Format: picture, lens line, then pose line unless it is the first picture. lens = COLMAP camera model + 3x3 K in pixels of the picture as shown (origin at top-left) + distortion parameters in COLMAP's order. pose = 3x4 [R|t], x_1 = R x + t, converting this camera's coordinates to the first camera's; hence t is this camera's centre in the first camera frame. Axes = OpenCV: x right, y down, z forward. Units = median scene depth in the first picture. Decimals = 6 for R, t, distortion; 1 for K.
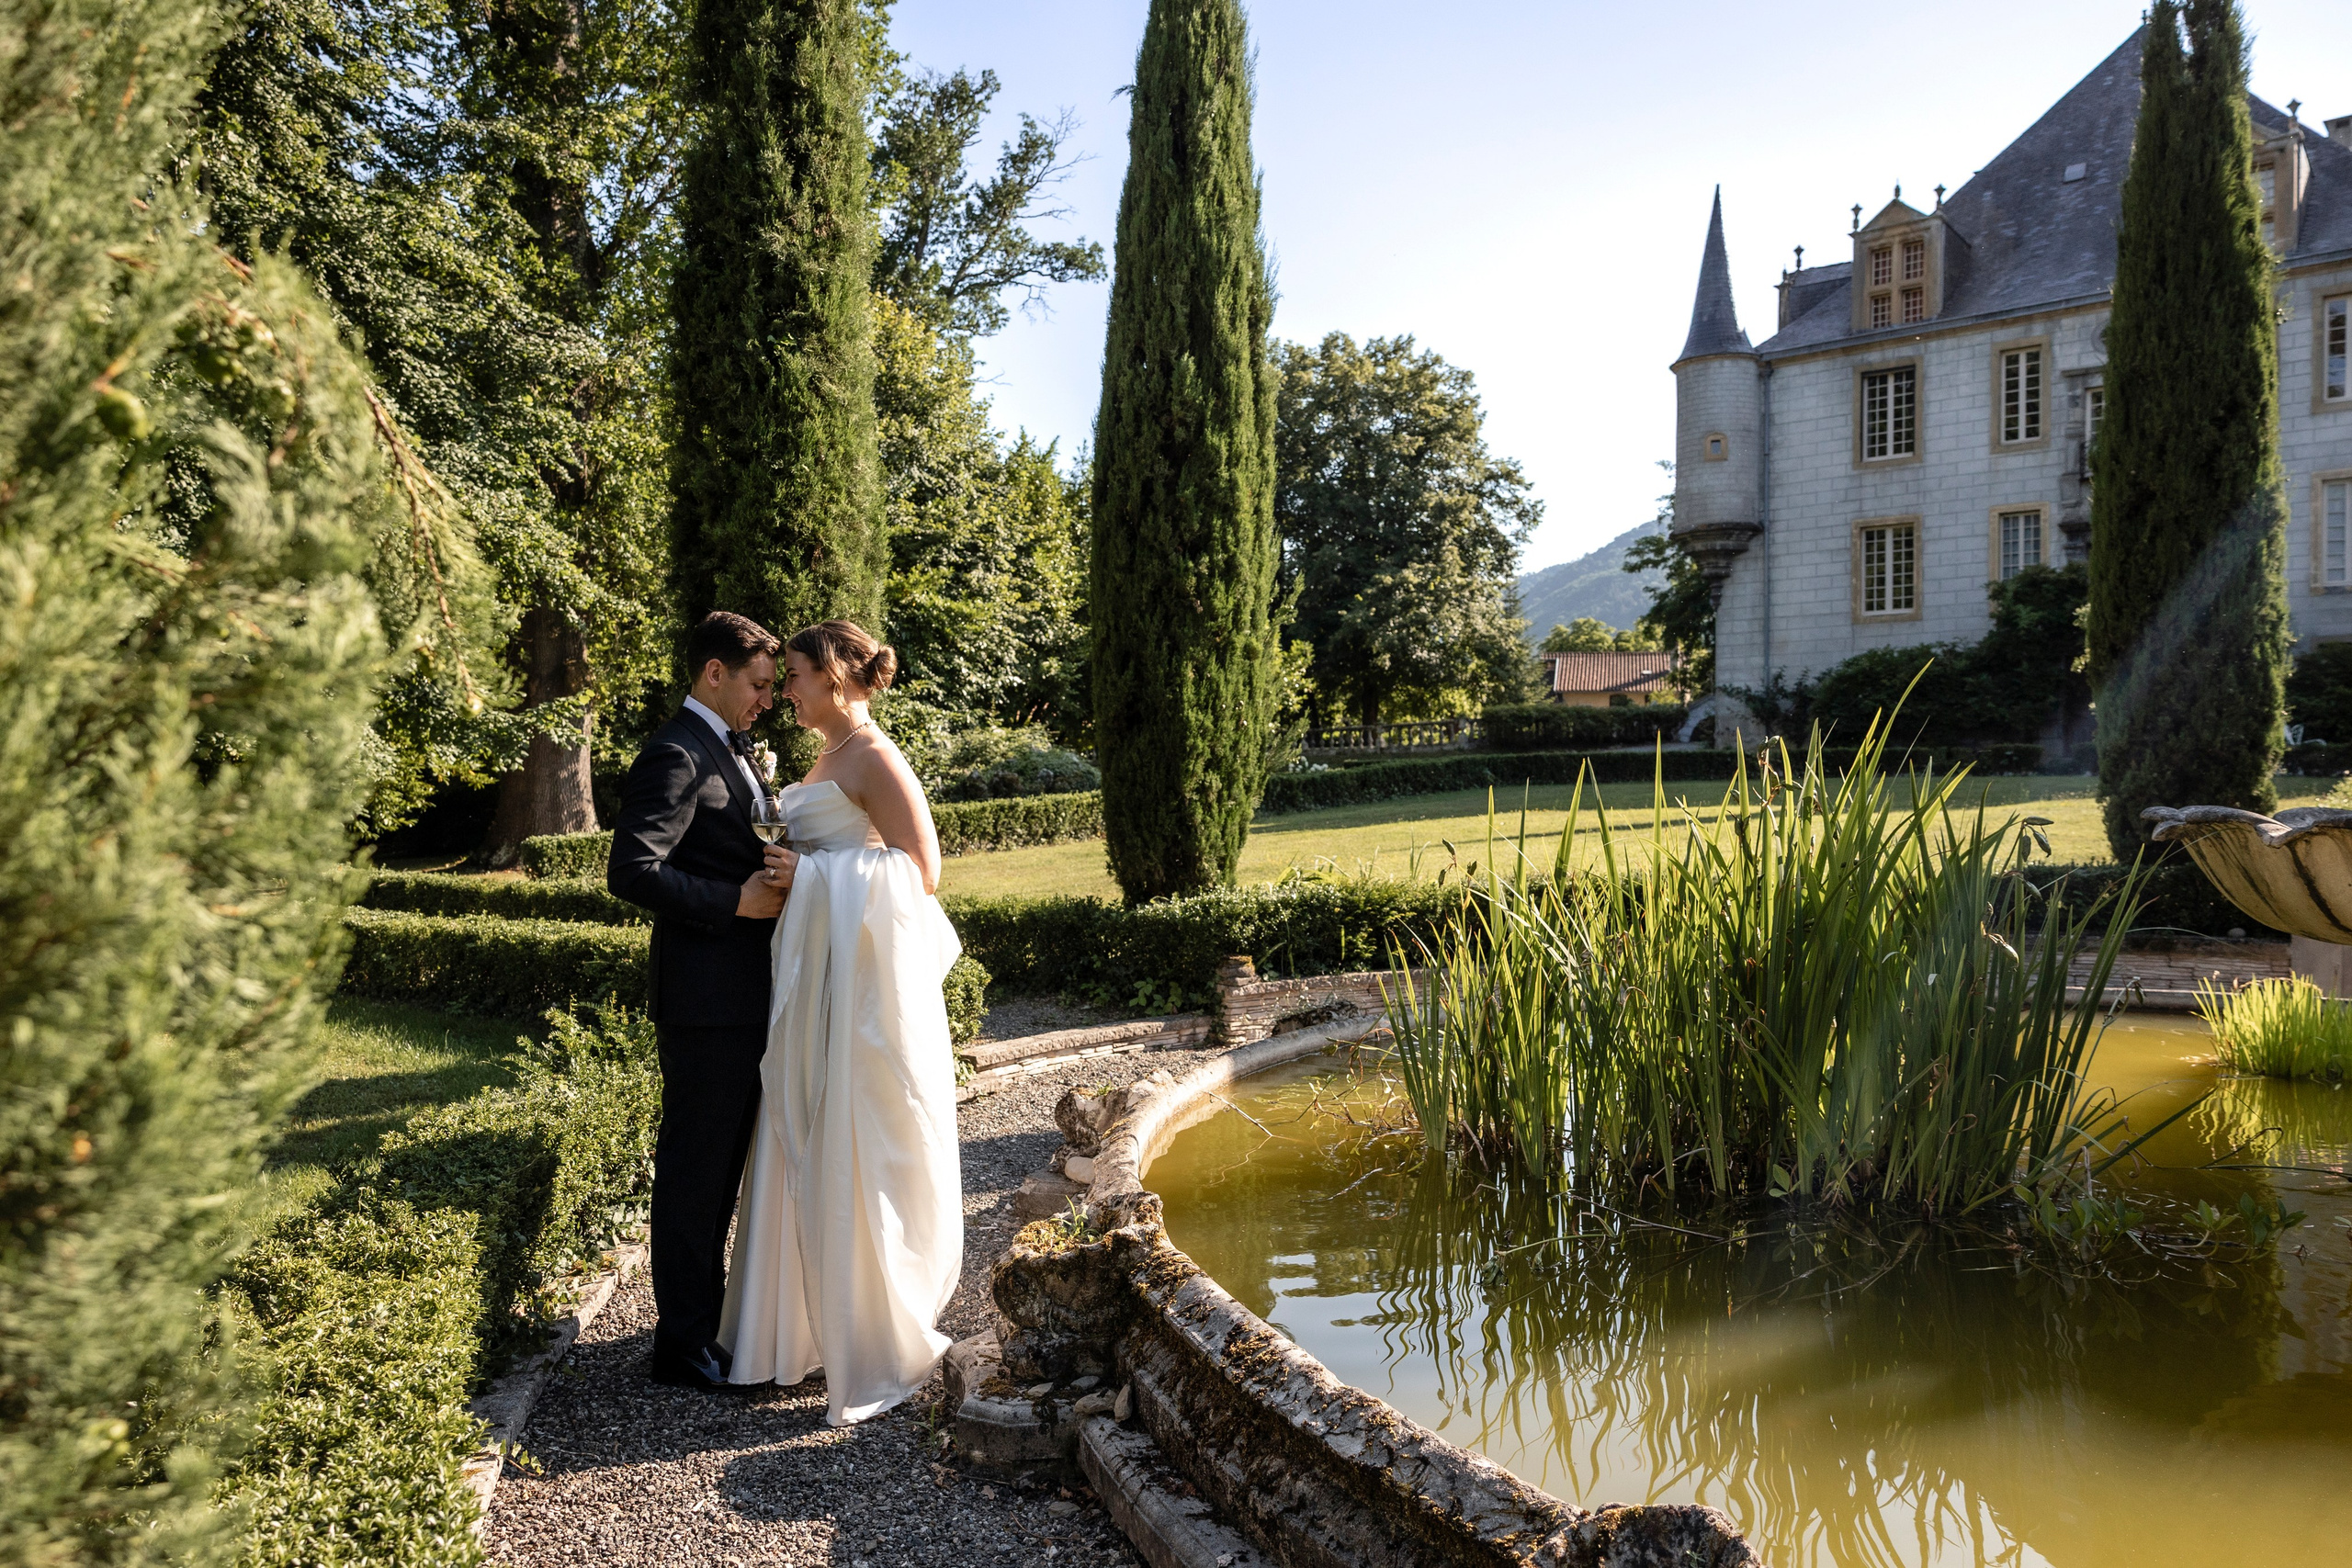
lens RADIAL K [[1588.9, 0, 1168.1], [0, 1588.9, 790.0], [0, 0, 1]] dist [0.002877, -0.002507]
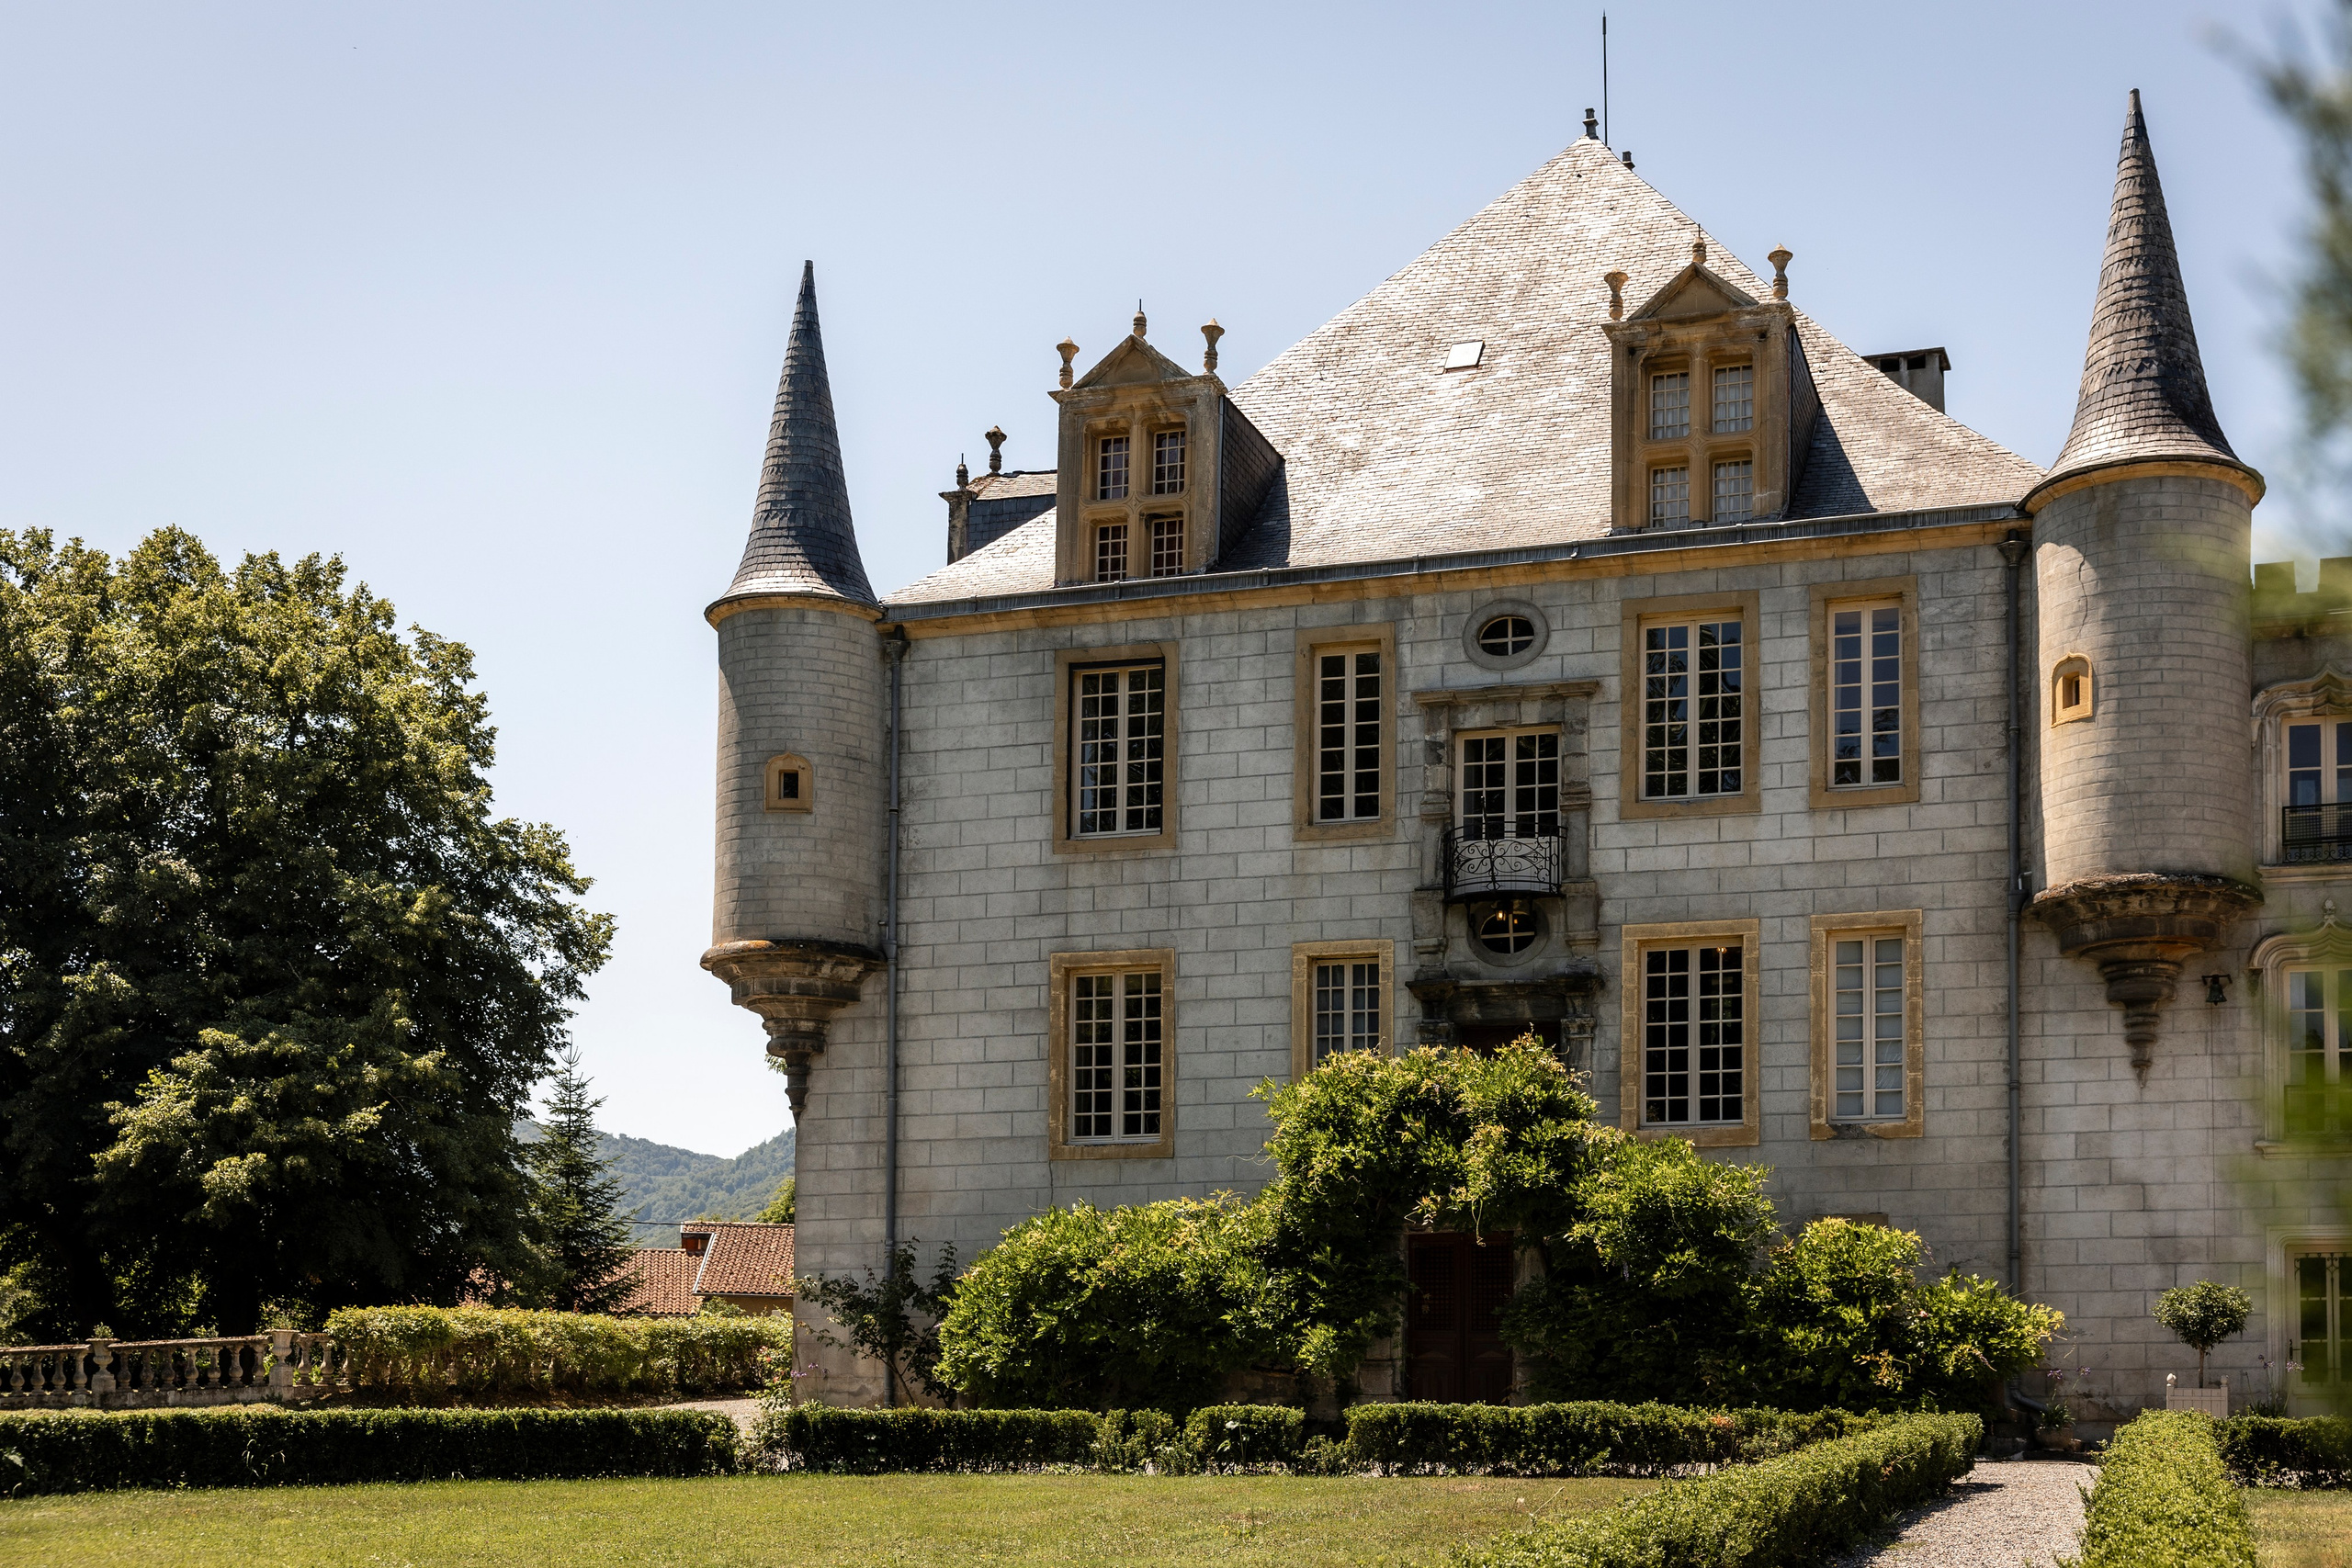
lens RADIAL K [[3028.7, 0, 1198.1], [0, 3028.7, 1229.0], [0, 0, 1]] dist [0.010752, 0.000000]
pose [[0.924627, 0.038268, 0.378947, 0.116166], [-0.006127, 0.996305, -0.085663, -0.002642], [-0.380825, 0.076884, 0.921445, 0.114232]]
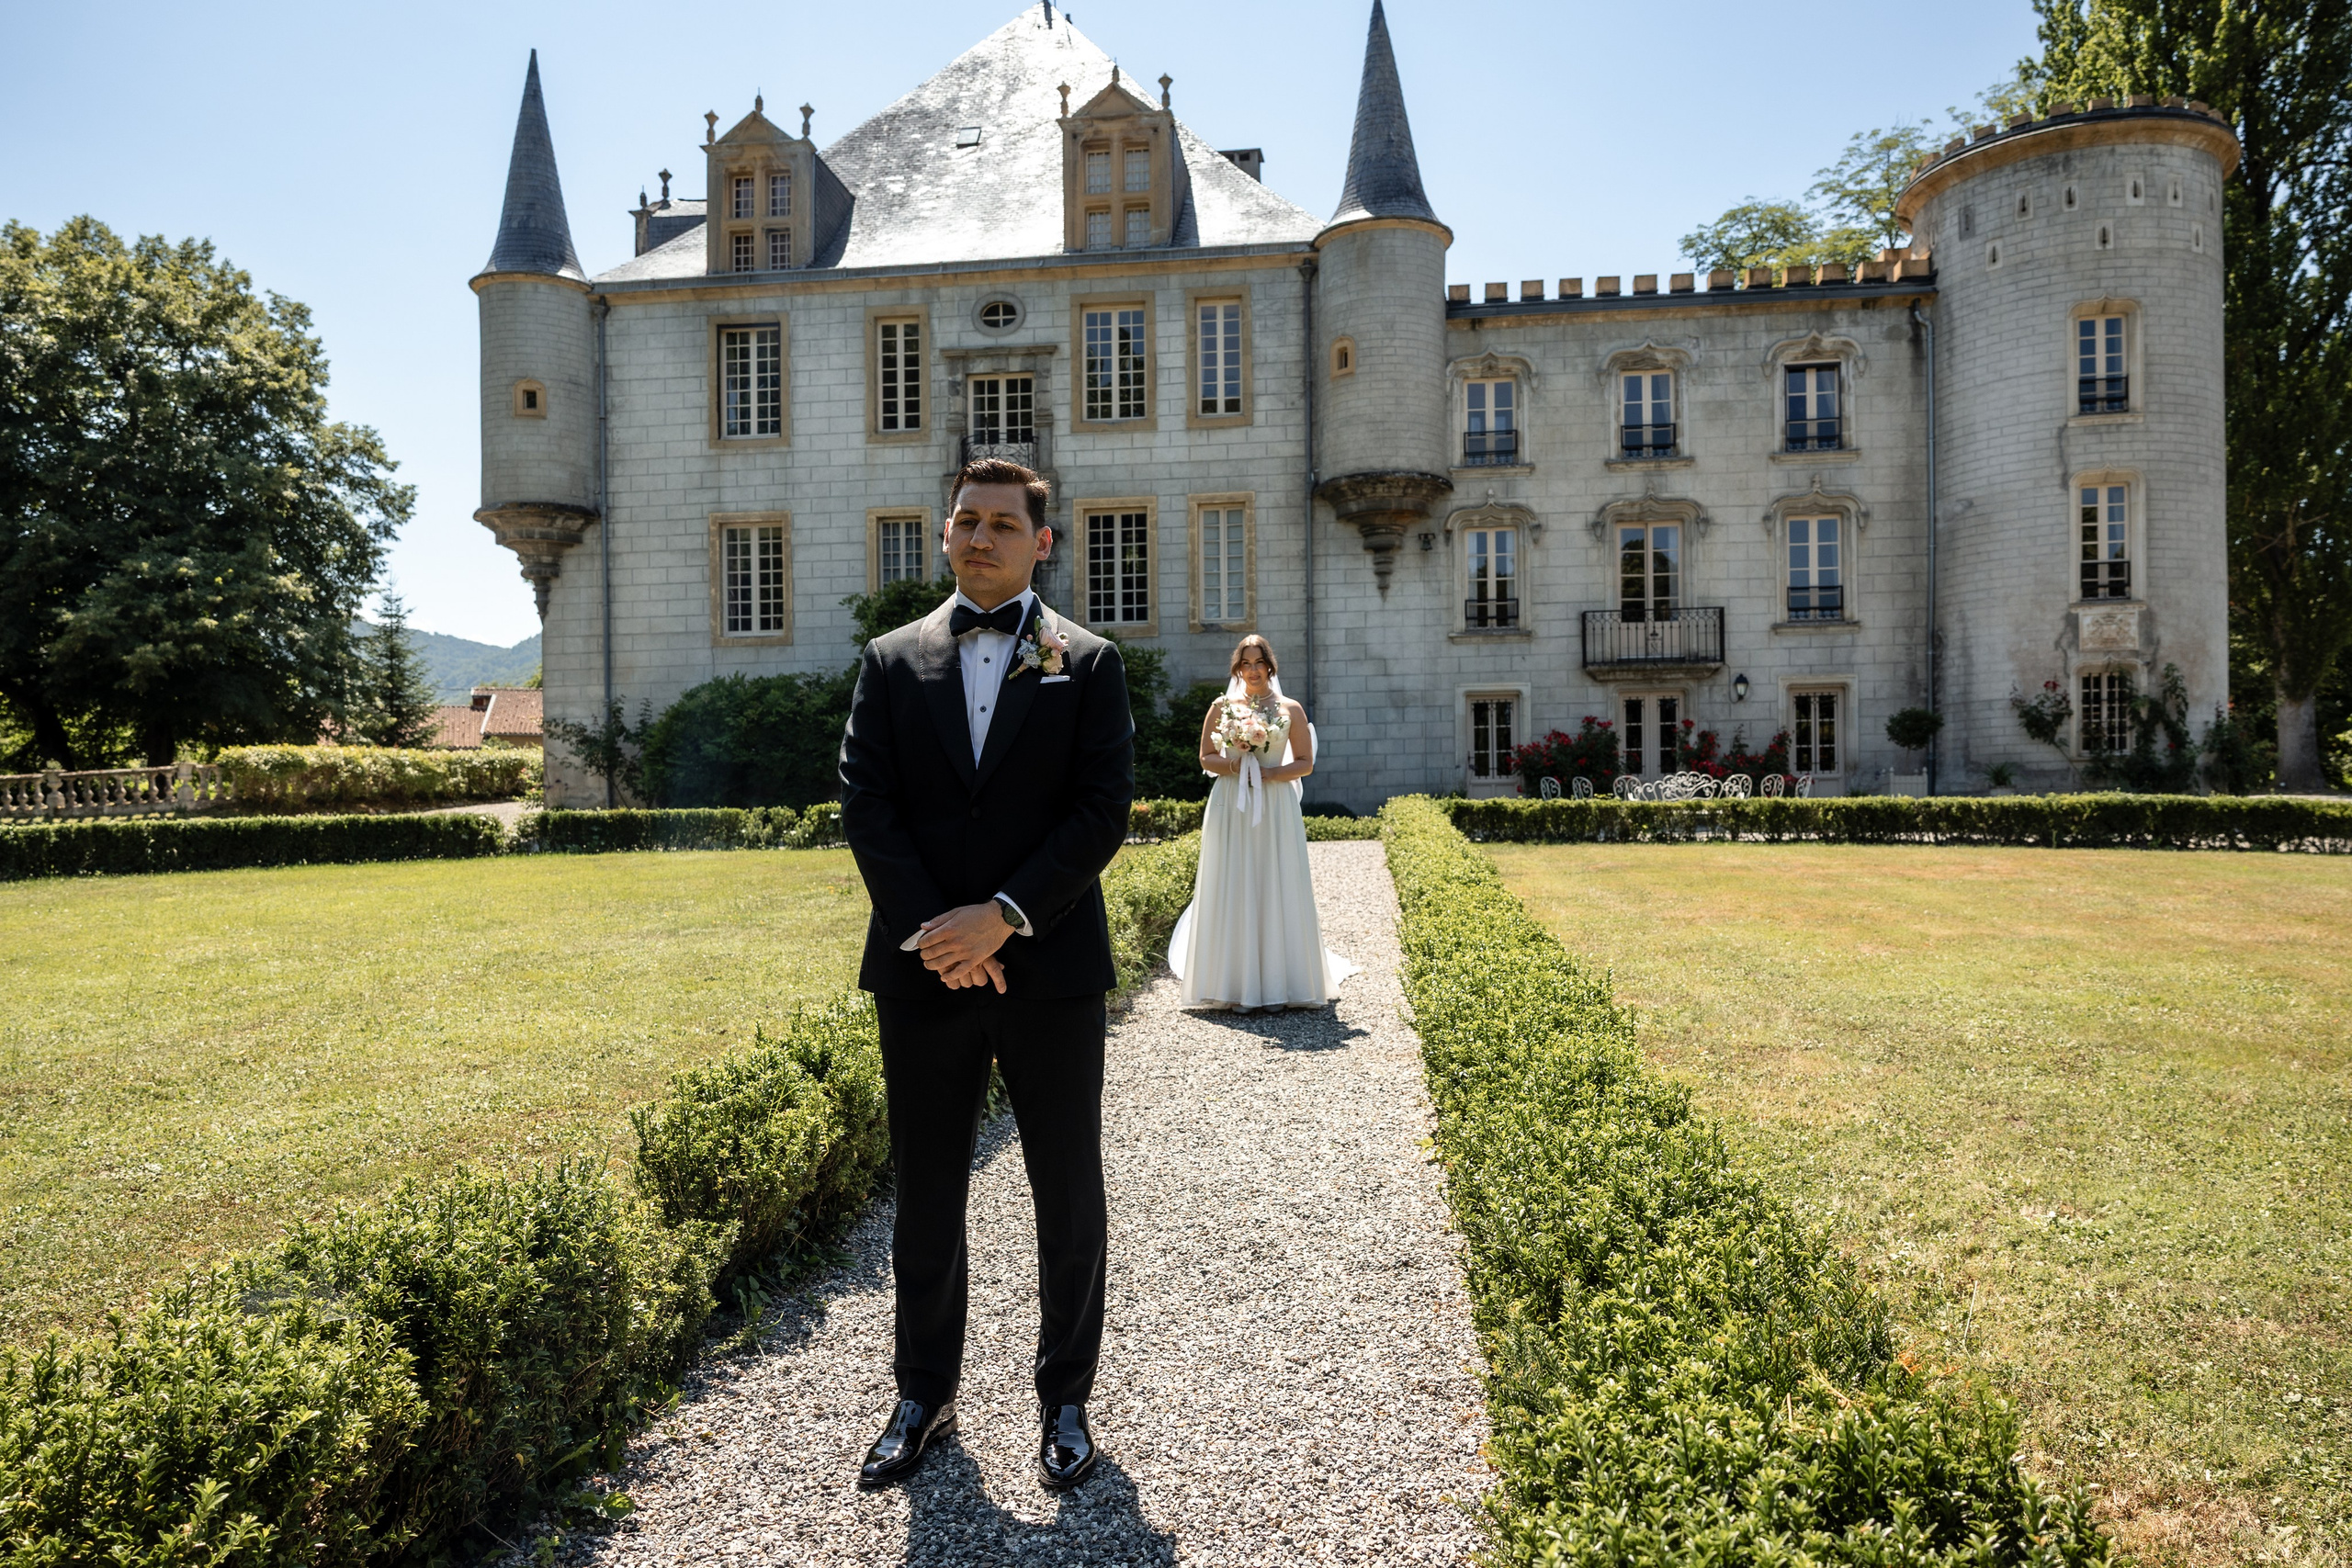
lens RADIAL K [[1836.1, 0, 1157.3], [0, 1836.1, 809.8], [0, 0, 1]] dist [0.006111, 0.026314]
pose [[0.838617, -0.004575, 0.544703, 0.124217], [0.017379, 0.999680, -0.018361, -0.004939], [-0.544445, 0.024864, 0.838428, 0.132896]]
